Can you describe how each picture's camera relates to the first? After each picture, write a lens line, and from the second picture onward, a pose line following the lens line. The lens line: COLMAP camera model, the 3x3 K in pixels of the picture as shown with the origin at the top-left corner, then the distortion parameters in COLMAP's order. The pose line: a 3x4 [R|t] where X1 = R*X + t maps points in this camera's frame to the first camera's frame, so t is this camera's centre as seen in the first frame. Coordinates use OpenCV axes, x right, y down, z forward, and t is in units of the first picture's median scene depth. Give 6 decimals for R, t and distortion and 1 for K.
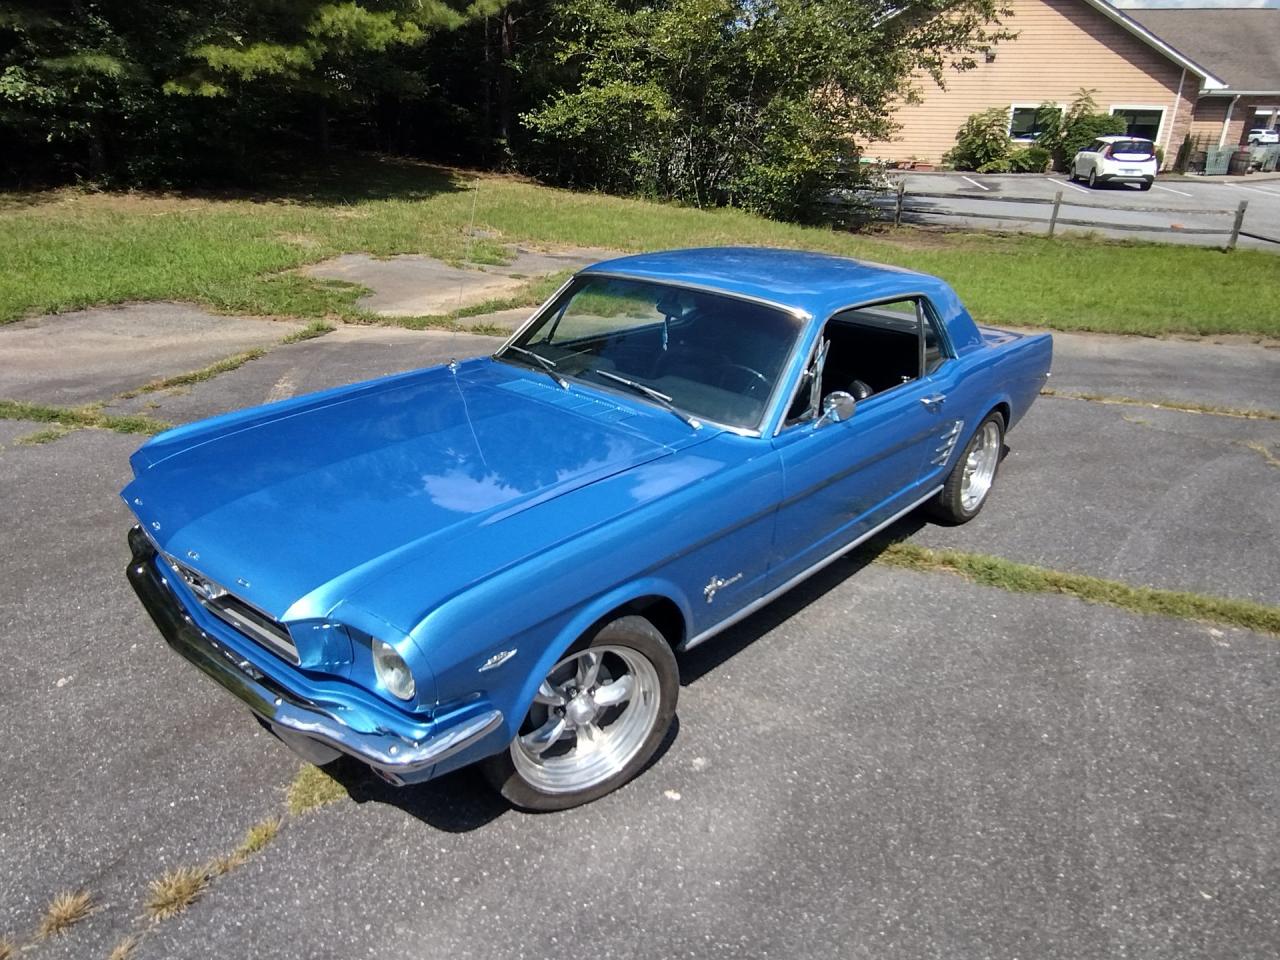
lens RADIAL K [[837.9, 0, 629.8], [0, 837.9, 476.0], [0, 0, 1]] dist [-0.008828, -0.001065]
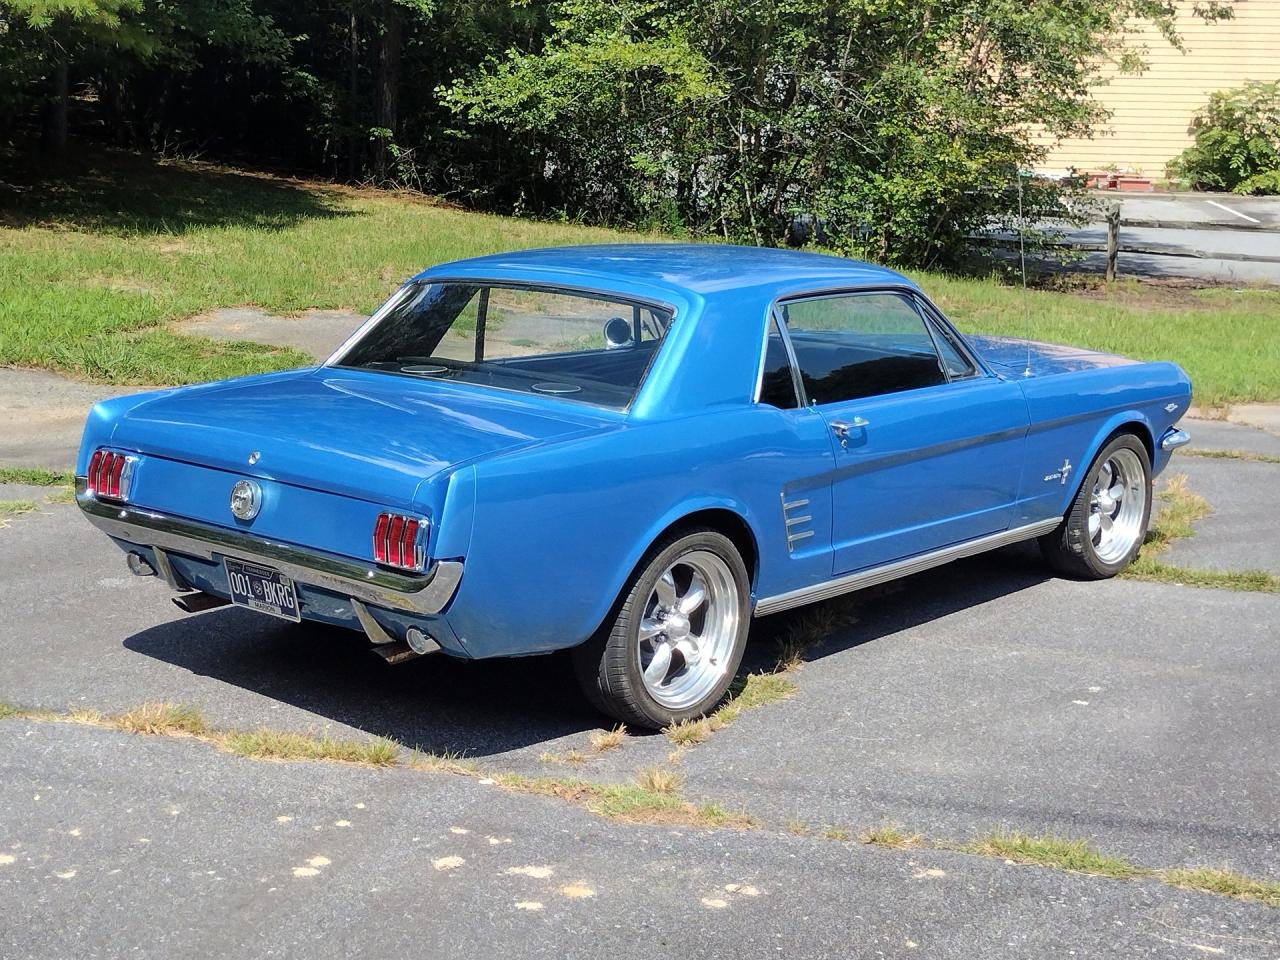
lens RADIAL K [[1828.9, 0, 640.0], [0, 1828.9, 480.0], [0, 0, 1]] dist [0.142738, -0.367965]
pose [[0.997383, -0.005332, 0.072097, -0.086768], [0.019398, 0.980444, -0.195842, 0.071420], [-0.069643, 0.196728, 0.977982, -0.167672]]
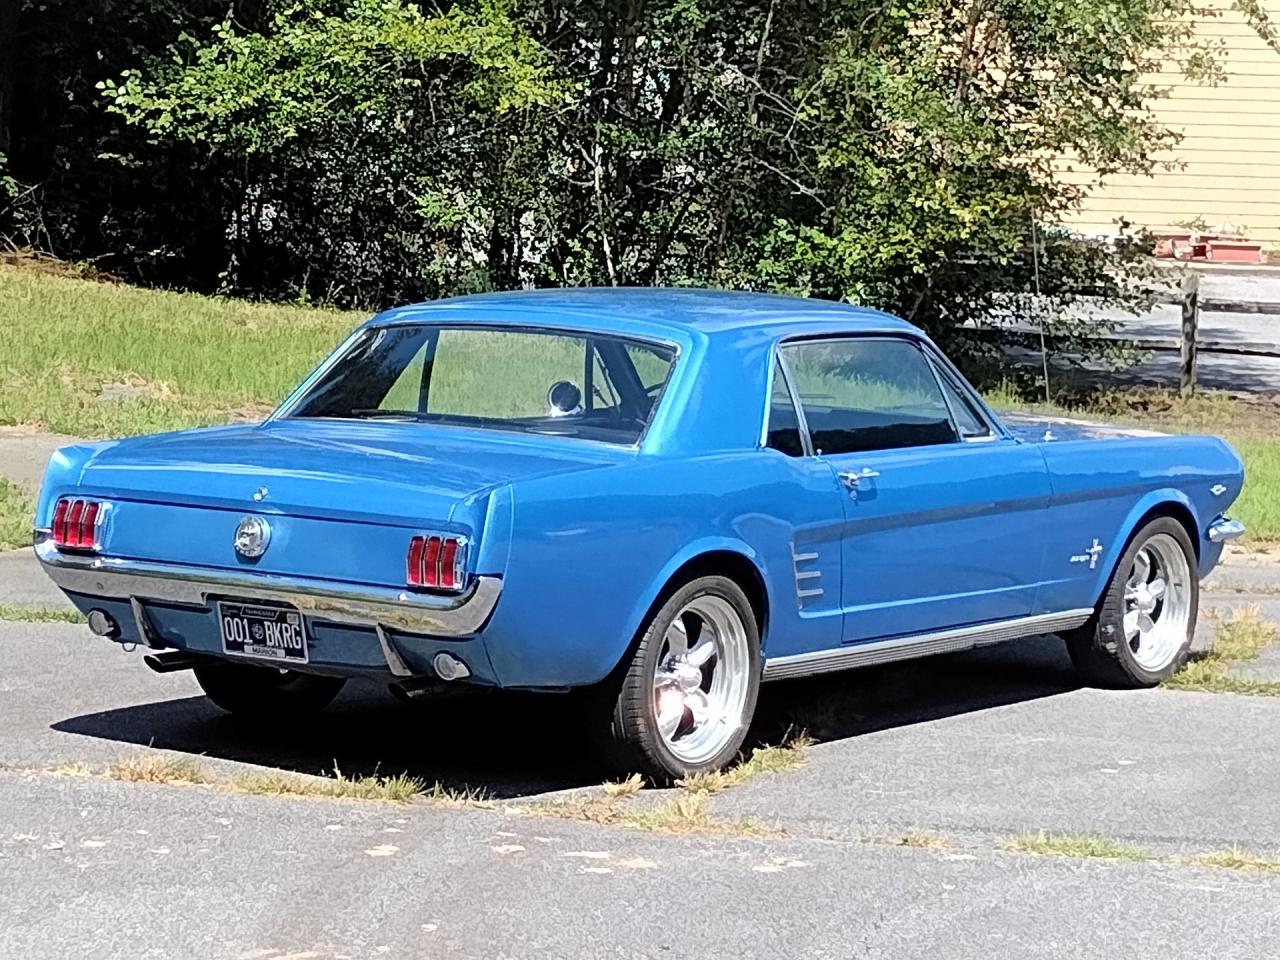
lens RADIAL K [[3558.1, 0, 640.0], [0, 3558.1, 480.0], [0, 0, 1]] dist [0.122629, -0.476720]
pose [[0.987287, -0.001522, 0.158940, -0.146933], [0.047599, 0.956894, -0.286512, 0.154753], [-0.151652, 0.290435, 0.944801, -0.374572]]
